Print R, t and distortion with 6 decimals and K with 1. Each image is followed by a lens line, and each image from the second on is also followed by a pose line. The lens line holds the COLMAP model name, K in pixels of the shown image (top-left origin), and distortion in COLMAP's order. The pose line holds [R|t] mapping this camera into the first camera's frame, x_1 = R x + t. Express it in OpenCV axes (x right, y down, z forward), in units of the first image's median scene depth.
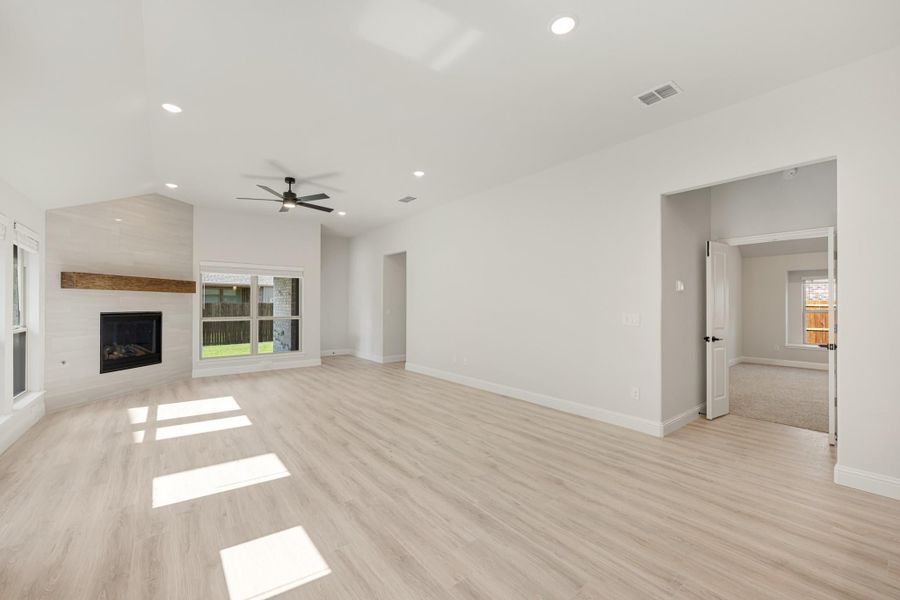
lens RADIAL K [[363.1, 0, 449.1], [0, 363.1, 303.8], [0, 0, 1]] dist [0.000358, -0.000459]
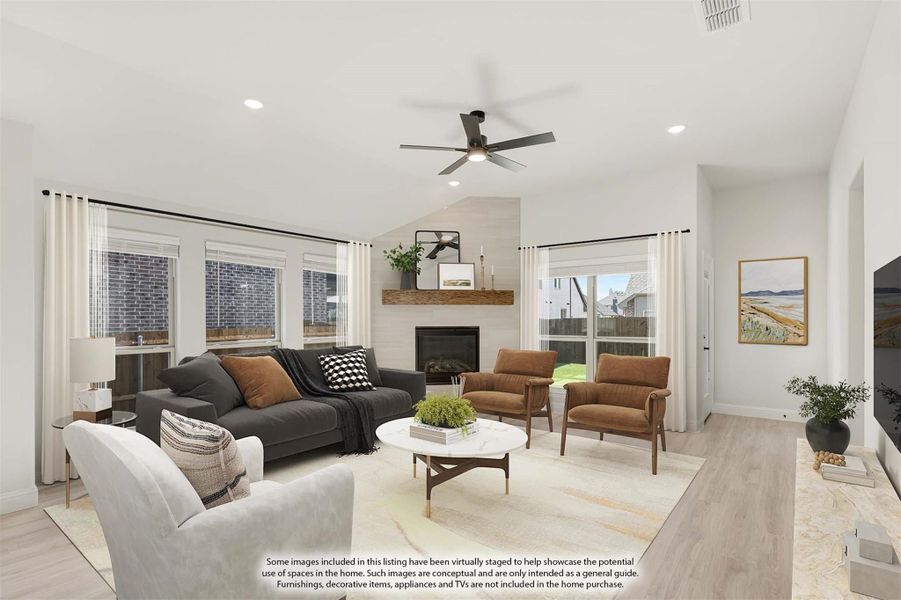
lens RADIAL K [[433.3, 0, 450.9], [0, 433.3, 315.1], [0, 0, 1]] dist [0.001816, 0.000165]
pose [[0.238605, -0.010371, -0.971061, 0.265706], [0.006059, 0.999939, -0.009190, 0.003131], [0.971098, -0.003691, 0.238654, 0.782859]]
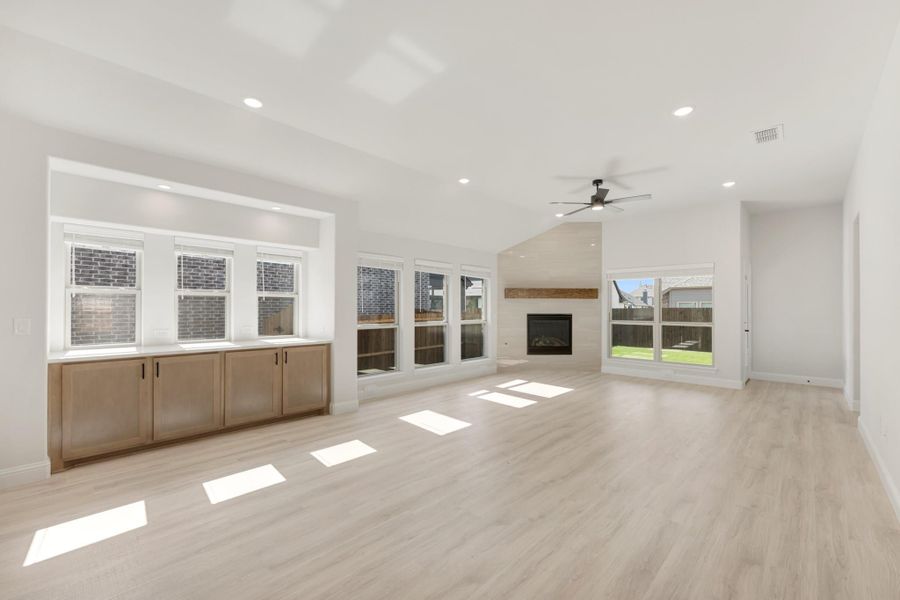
lens RADIAL K [[377.7, 0, 449.7], [0, 377.7, 302.6], [0, 0, 1]] dist [-0.003383, 0.000531]
pose [[0.132413, -0.015515, -0.991073, 0.526875], [0.000249, 0.999878, -0.015619, 0.002693], [0.991195, 0.001822, 0.132400, 0.466942]]
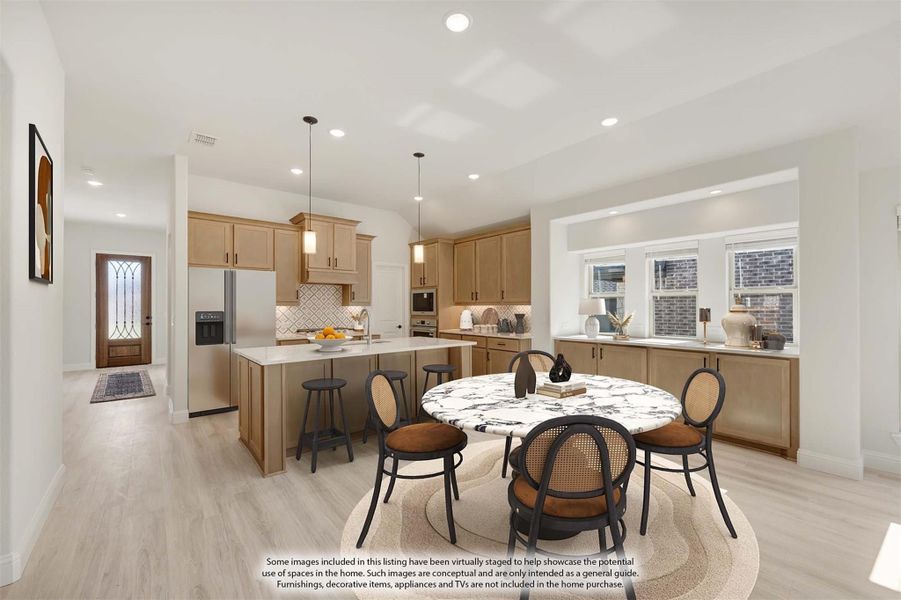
lens RADIAL K [[363.5, 0, 450.8], [0, 363.5, 306.3], [0, 0, 1]] dist [0.000358, -0.000459]
pose [[-0.999845, 0.000428, -0.017604, 0.158410], [0.000492, 0.999993, -0.003656, 0.002289], [0.017602, -0.003664, -0.999838, 0.893576]]
